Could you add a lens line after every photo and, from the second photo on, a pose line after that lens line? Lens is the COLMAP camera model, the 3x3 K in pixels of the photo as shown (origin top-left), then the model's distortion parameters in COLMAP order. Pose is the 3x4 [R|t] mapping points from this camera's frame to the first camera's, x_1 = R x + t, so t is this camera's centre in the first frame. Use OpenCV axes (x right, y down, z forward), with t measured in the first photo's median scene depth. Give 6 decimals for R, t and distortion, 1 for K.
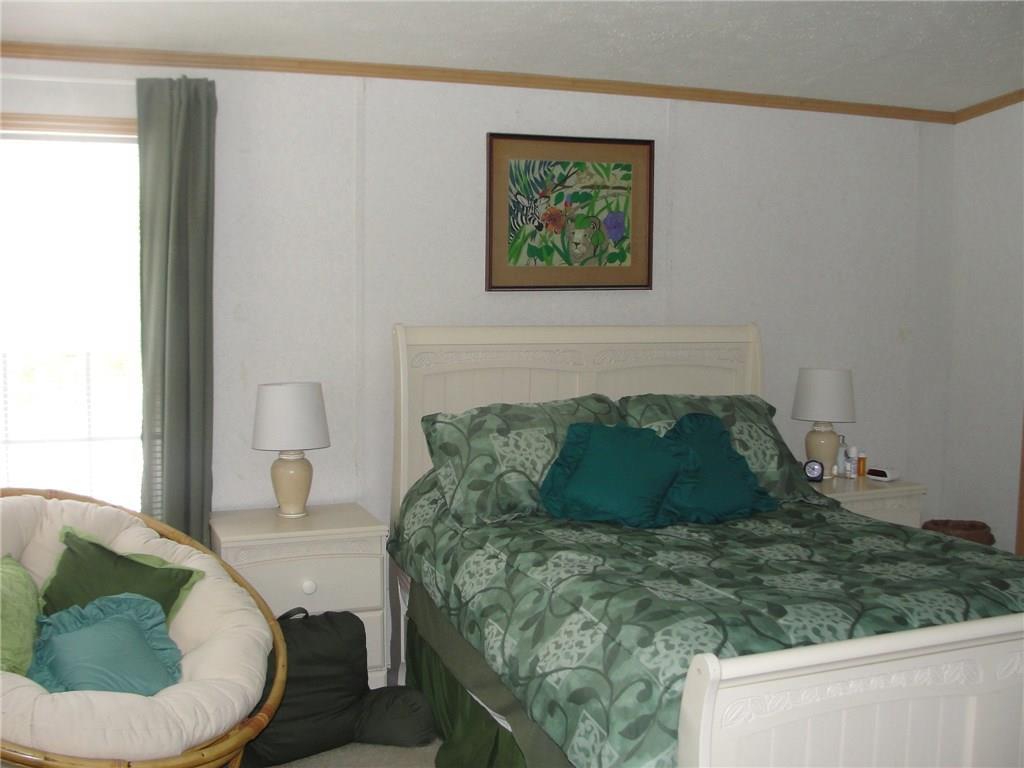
lens RADIAL K [[1198.6, 0, 512.0], [0, 1198.6, 384.0], [0, 0, 1]] dist [-0.163496, 0.076037]
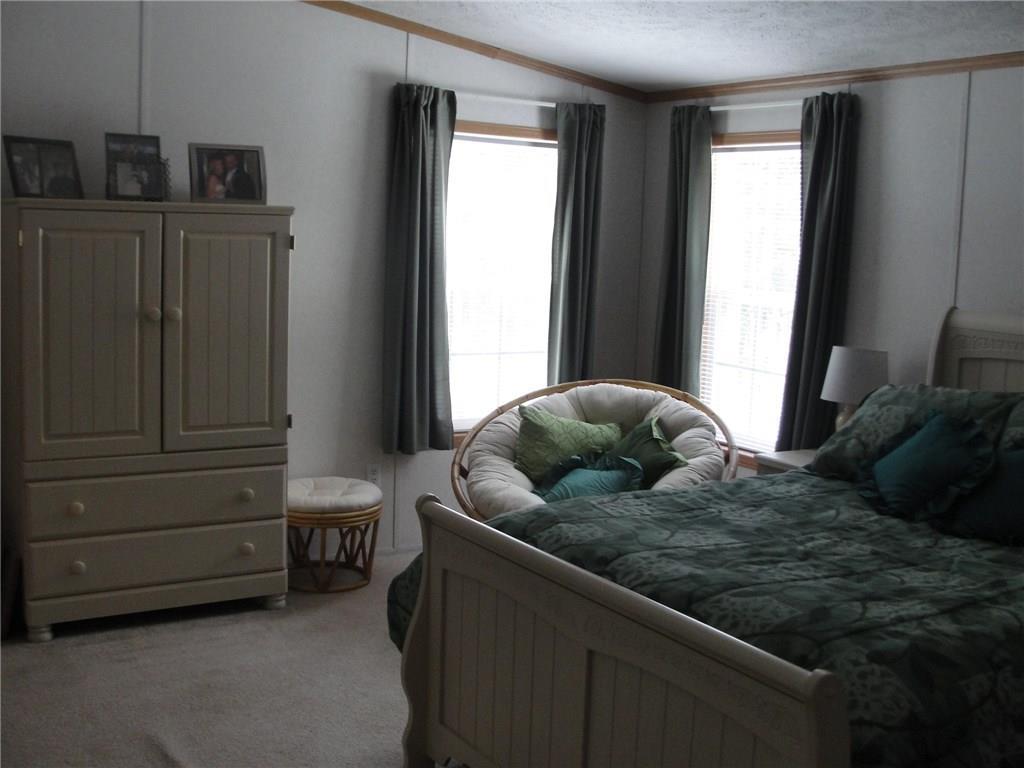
lens RADIAL K [[1198.6, 0, 512.0], [0, 1198.6, 384.0], [0, 0, 1]] dist [-0.163496, 0.076037]
pose [[0.151123, 0.128798, -0.980088, 0.936541], [-0.113387, 0.987190, 0.112248, -0.059982], [0.981990, 0.094166, 0.163791, 0.502179]]
